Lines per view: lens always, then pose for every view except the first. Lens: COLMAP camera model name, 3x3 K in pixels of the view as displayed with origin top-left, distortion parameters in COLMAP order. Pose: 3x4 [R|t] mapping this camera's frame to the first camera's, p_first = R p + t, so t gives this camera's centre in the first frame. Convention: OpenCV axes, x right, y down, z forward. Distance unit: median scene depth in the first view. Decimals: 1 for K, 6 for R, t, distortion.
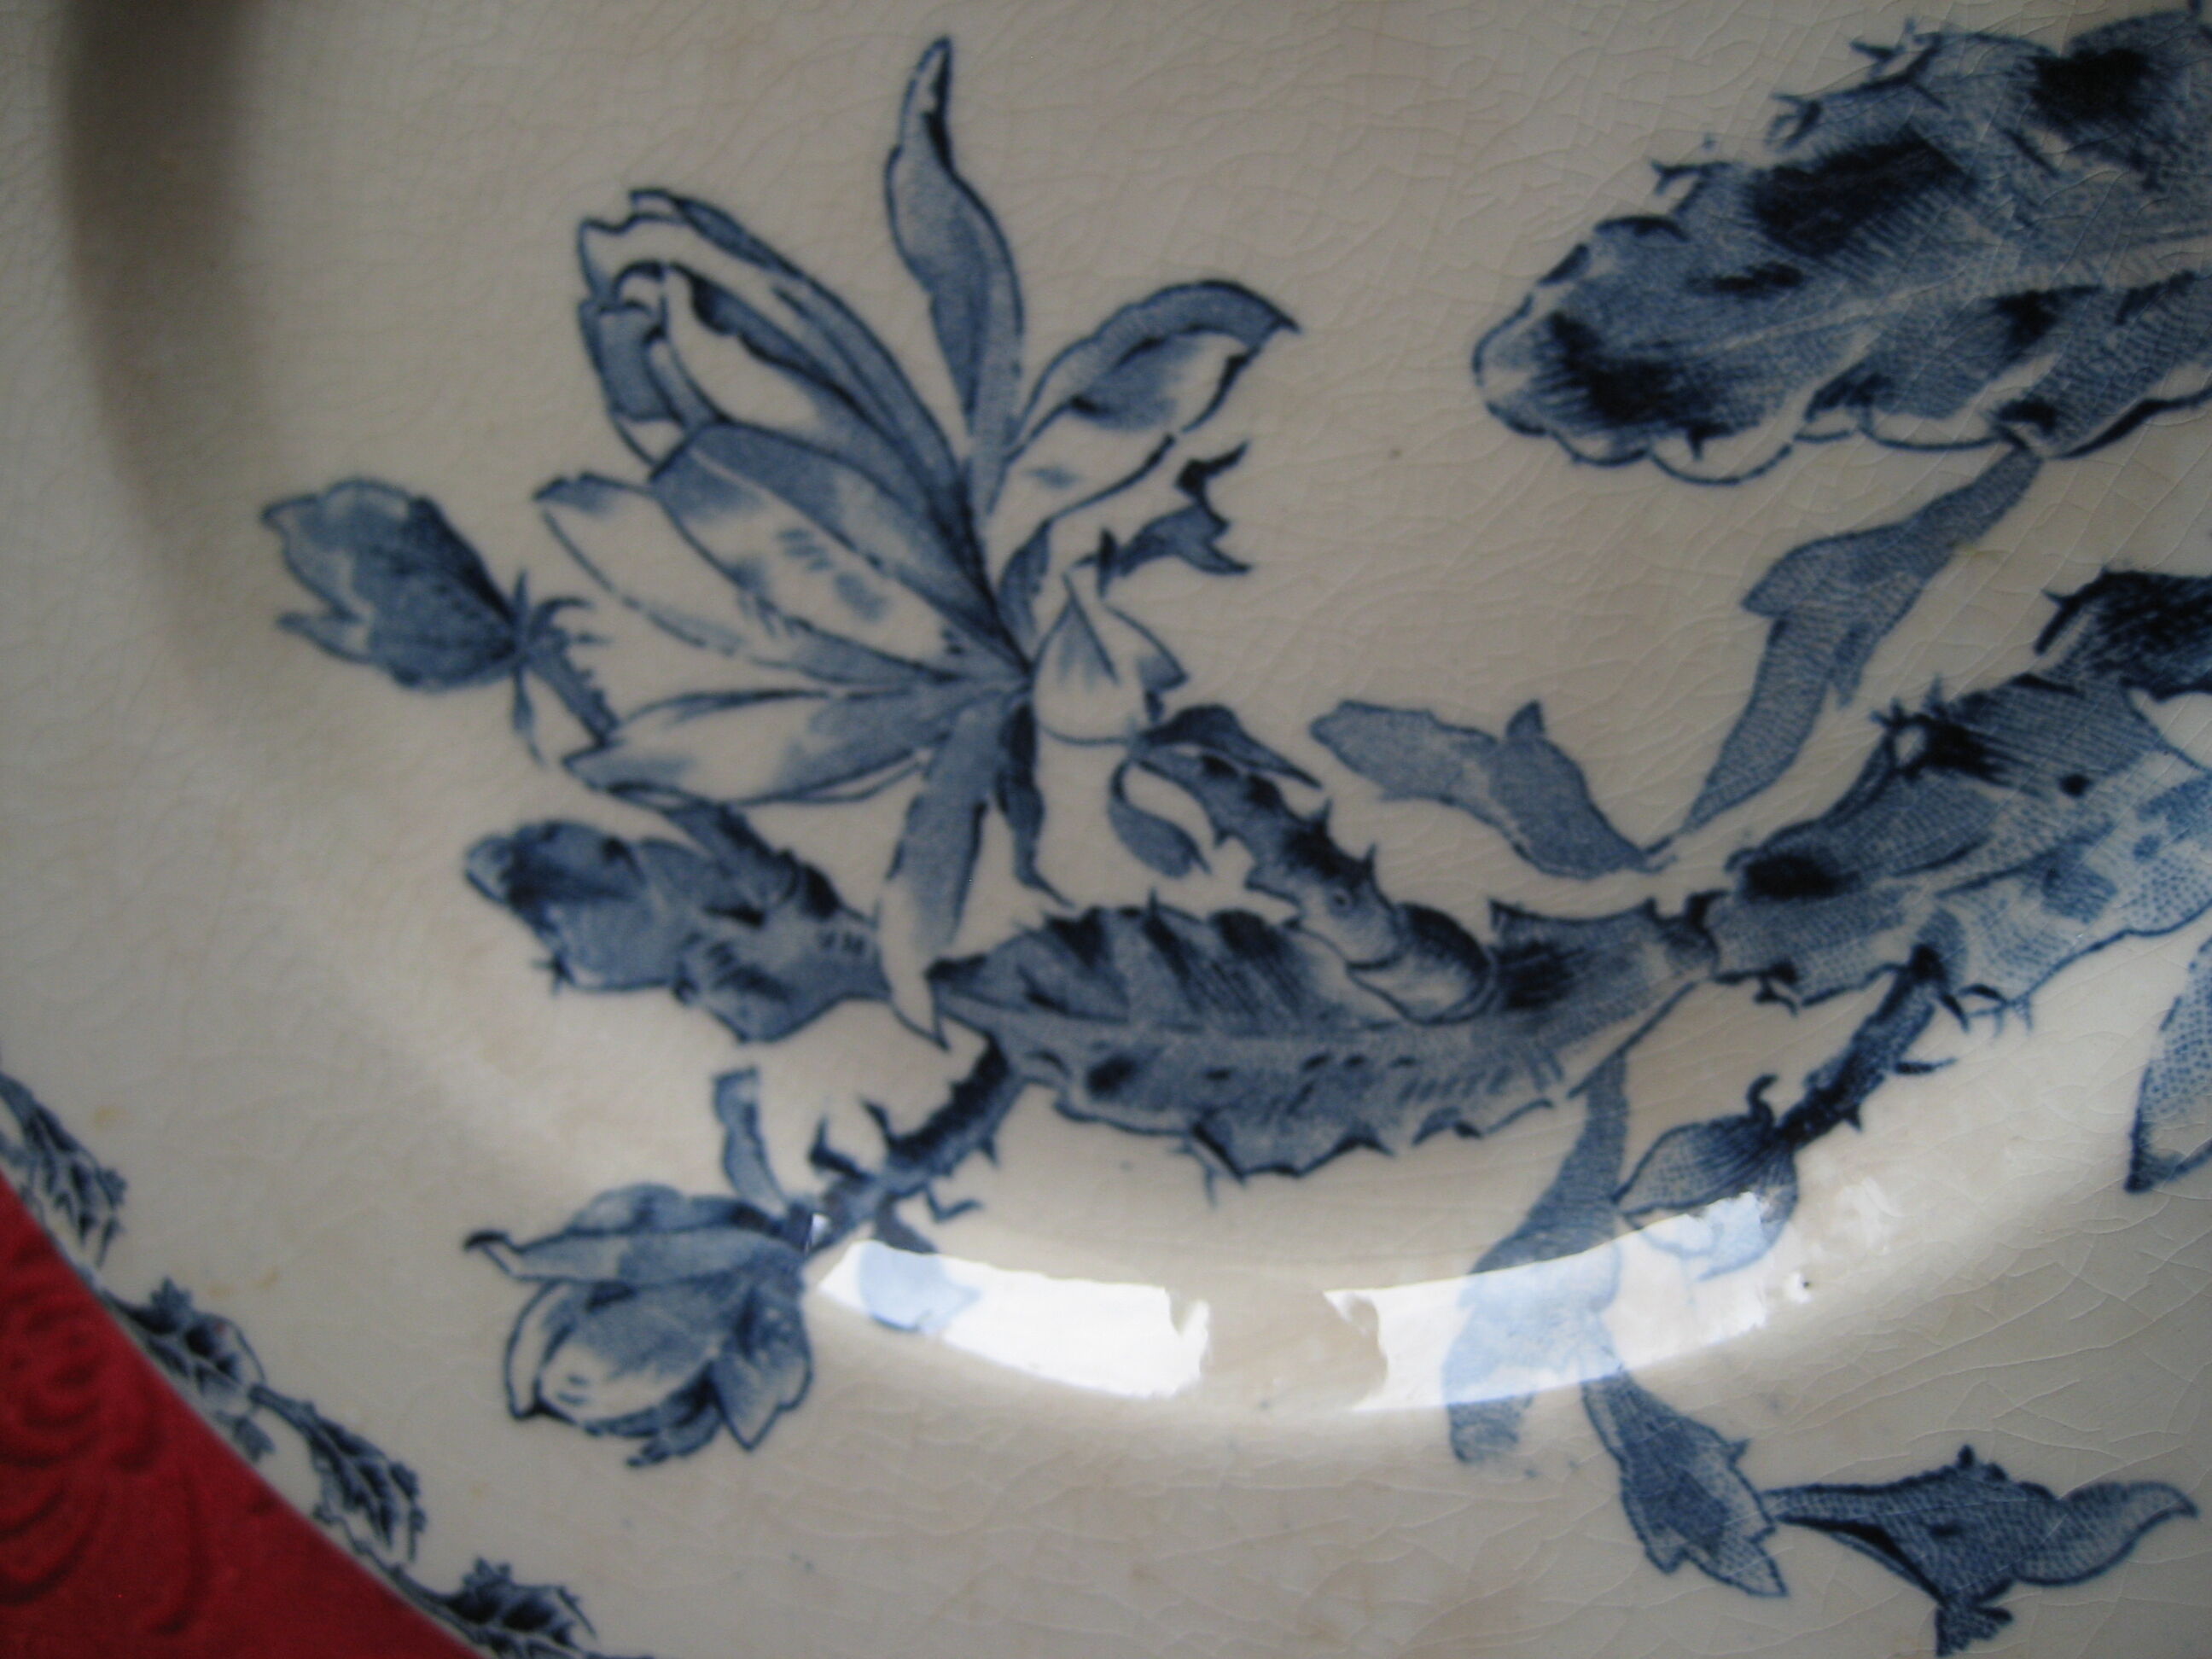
lens RADIAL K [[2372.4, 0, 1104.5], [0, 2372.4, 832.1], [0, 0, 1]] dist [-0.174181, 0.214573]
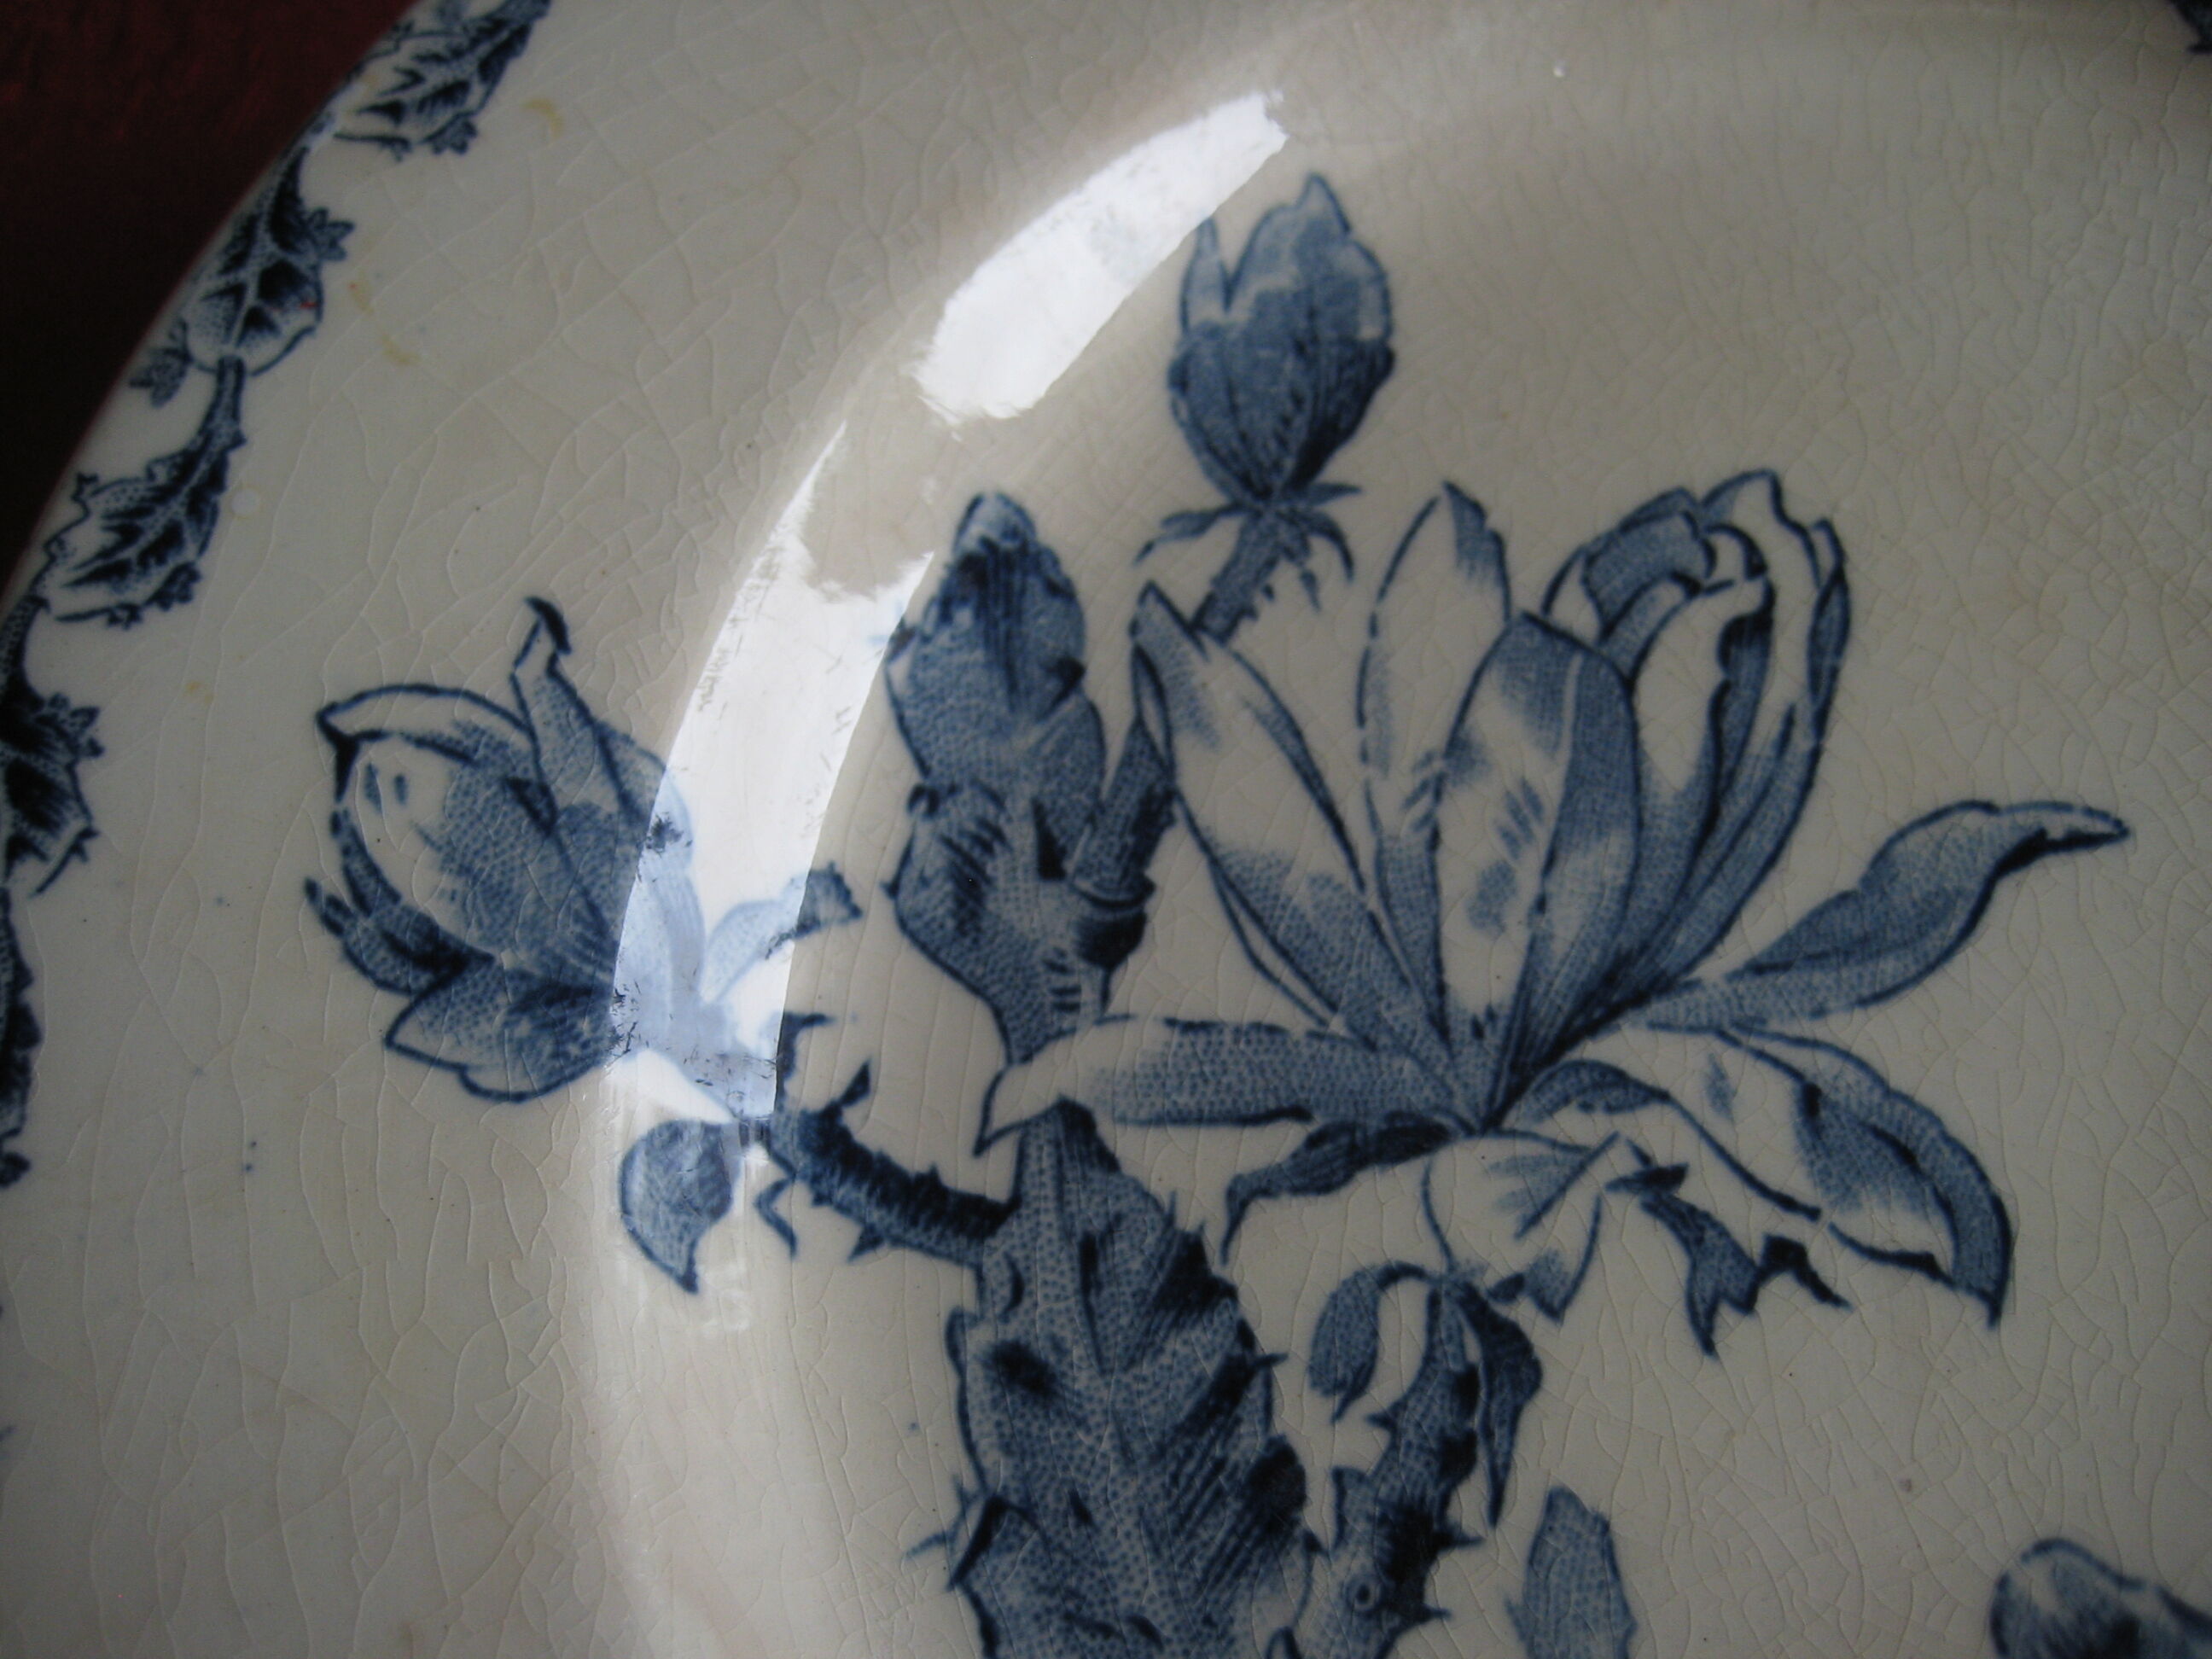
lens RADIAL K [[2372.4, 0, 1104.5], [0, 2372.4, 832.1], [0, 0, 1]] dist [-0.174181, 0.214573]
pose [[0.266913, 0.963287, -0.028908, -0.137354], [-0.927173, 0.248493, -0.280358, 0.249467], [-0.262882, 0.101634, 0.959460, 0.244230]]
